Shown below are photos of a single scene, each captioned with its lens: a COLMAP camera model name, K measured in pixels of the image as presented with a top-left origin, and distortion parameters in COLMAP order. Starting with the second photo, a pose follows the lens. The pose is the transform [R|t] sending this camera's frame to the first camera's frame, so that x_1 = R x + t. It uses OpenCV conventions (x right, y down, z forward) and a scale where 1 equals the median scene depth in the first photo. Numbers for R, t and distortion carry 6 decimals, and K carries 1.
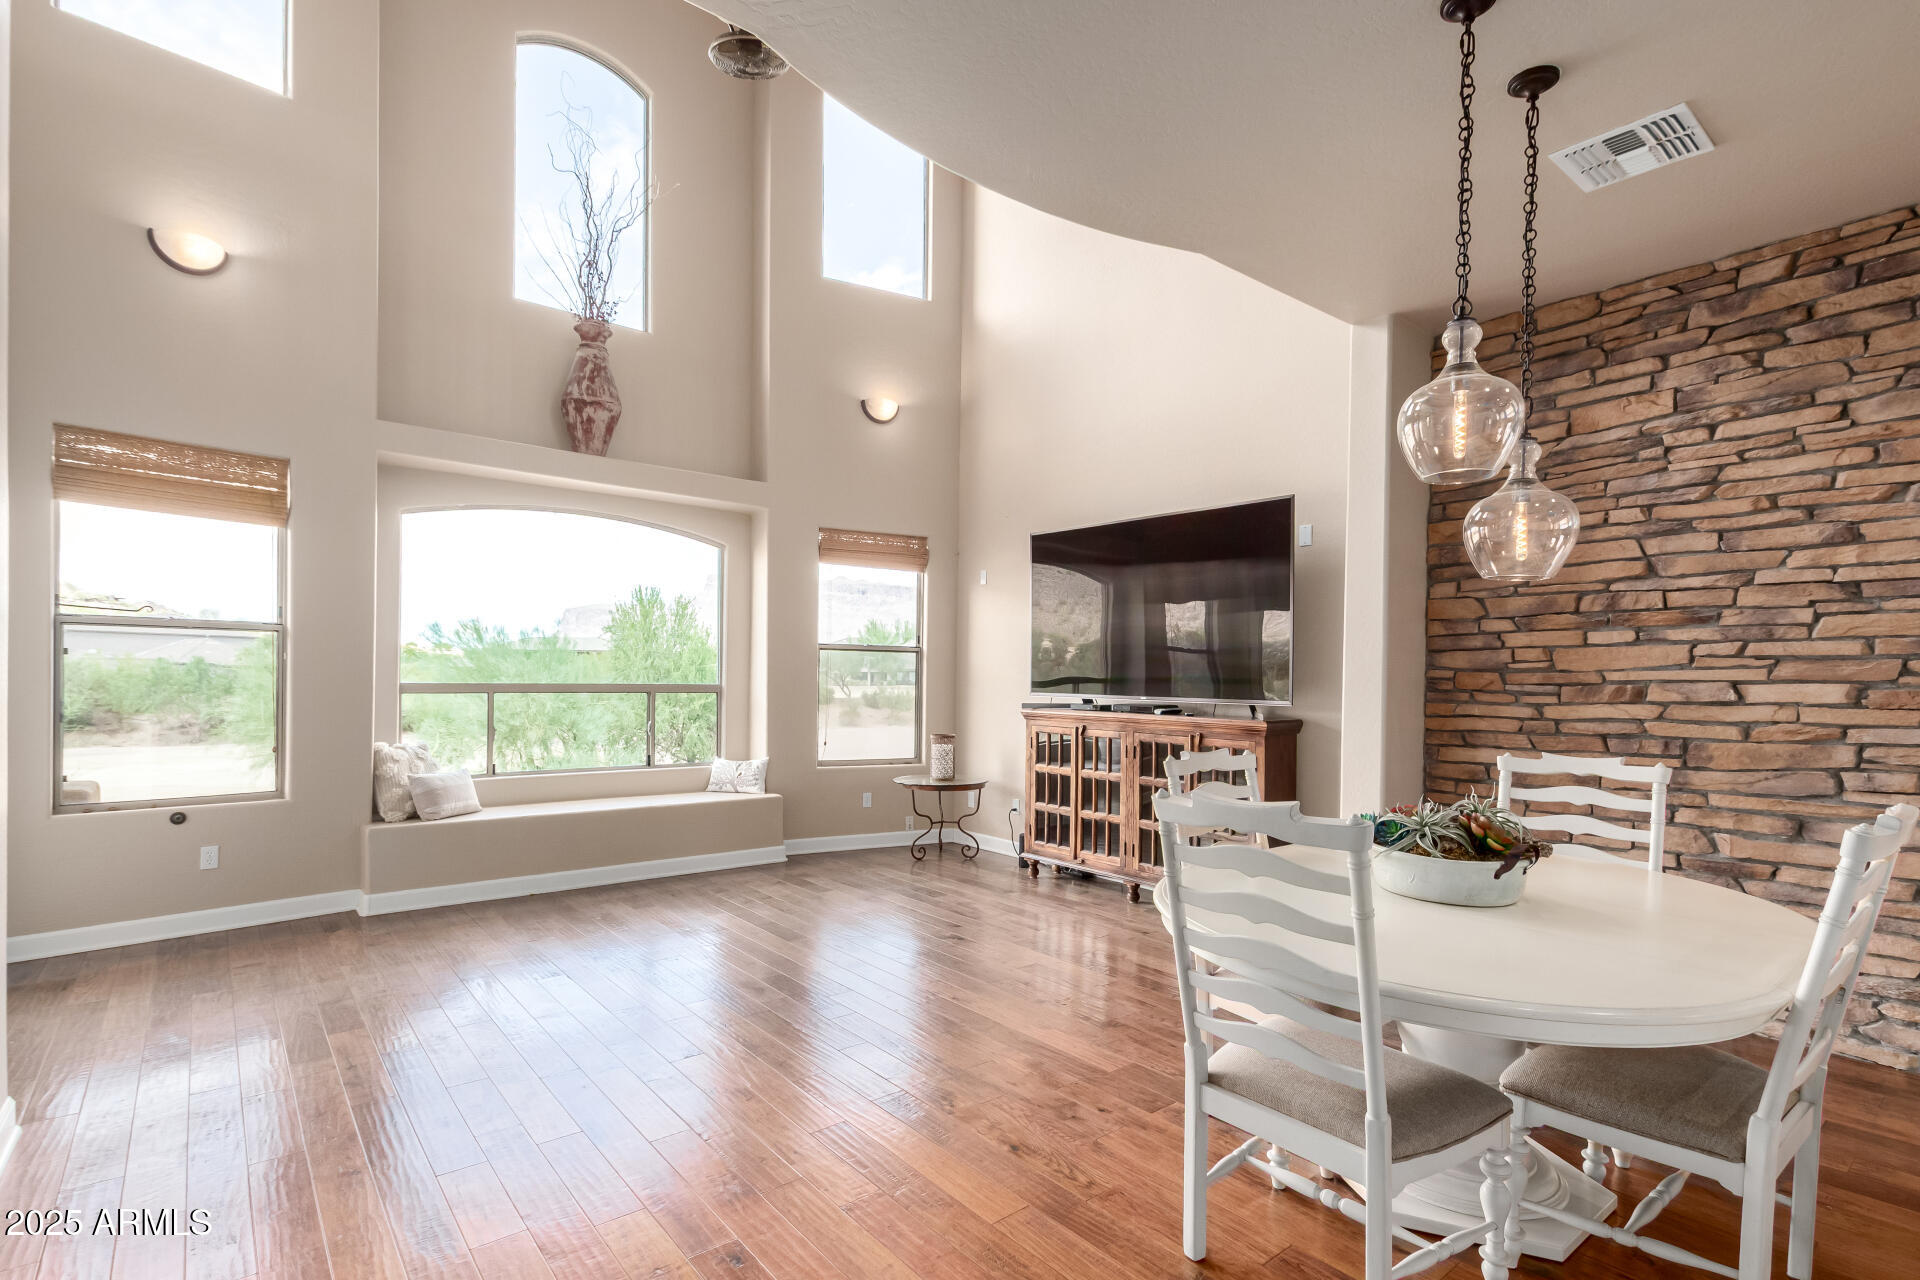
lens RADIAL K [[899.0, 0, 956.6], [0, 899.0, 680.8], [0, 0, 1]] dist [0.001139, -0.001080]
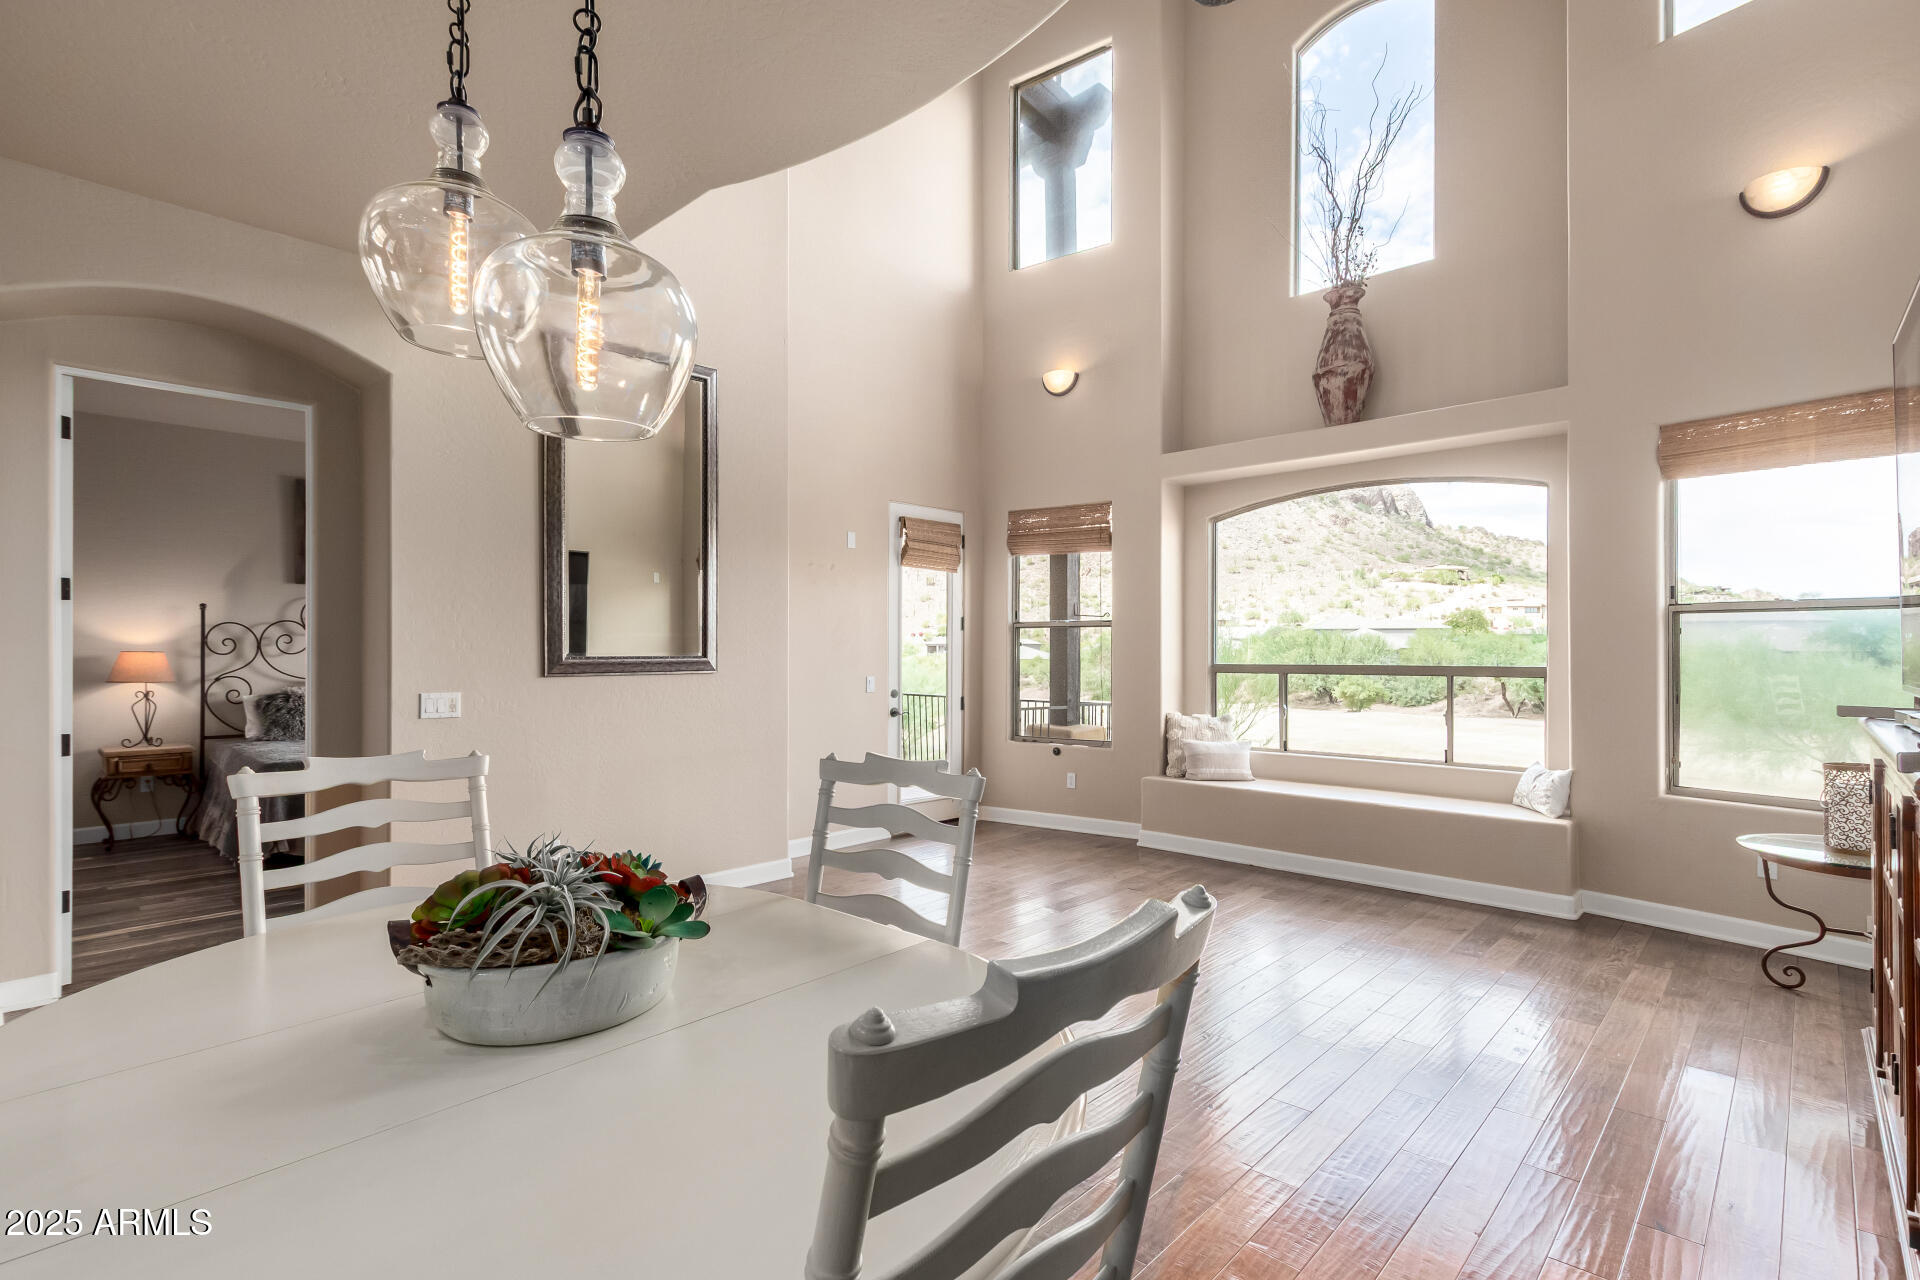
lens RADIAL K [[911.8, 0, 972.6], [0, 911.8, 642.9], [0, 0, 1]] dist [0.002113, 0.000117]
pose [[0.141318, -0.024792, -0.989654, 0.759983], [-0.003845, 0.999665, -0.025592, 0.009881], [0.989957, 0.007421, 0.141175, 0.737920]]
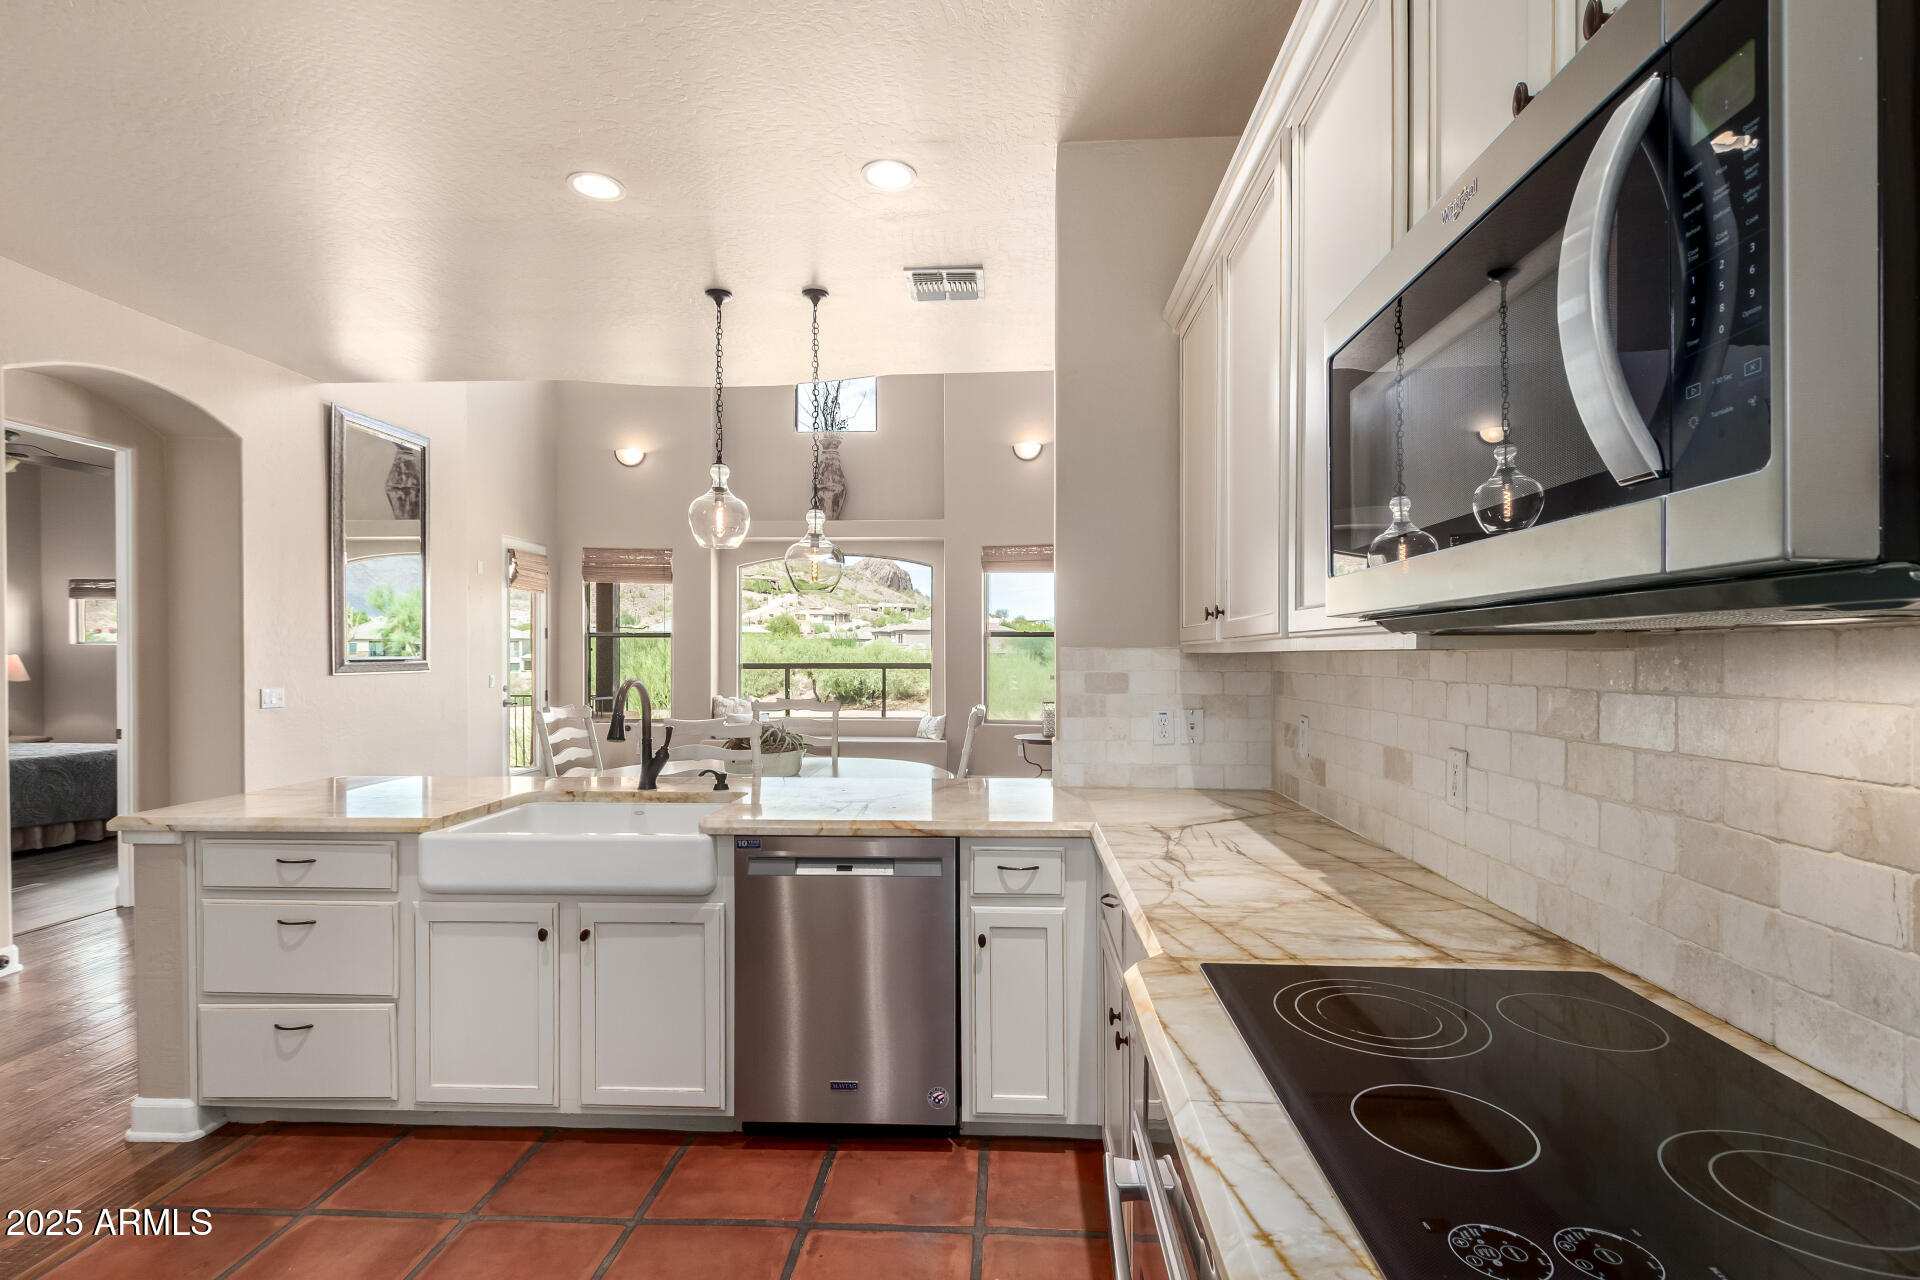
lens RADIAL K [[906.5, 0, 965.7], [0, 906.5, 664.1], [0, 0, 1]] dist [0.004587, 0.000627]
pose [[0.747323, -0.007163, -0.664422, 1.306636], [0.007132, 0.999971, -0.002759, 0.018114], [0.664423, -0.002677, 0.747352, -0.068349]]
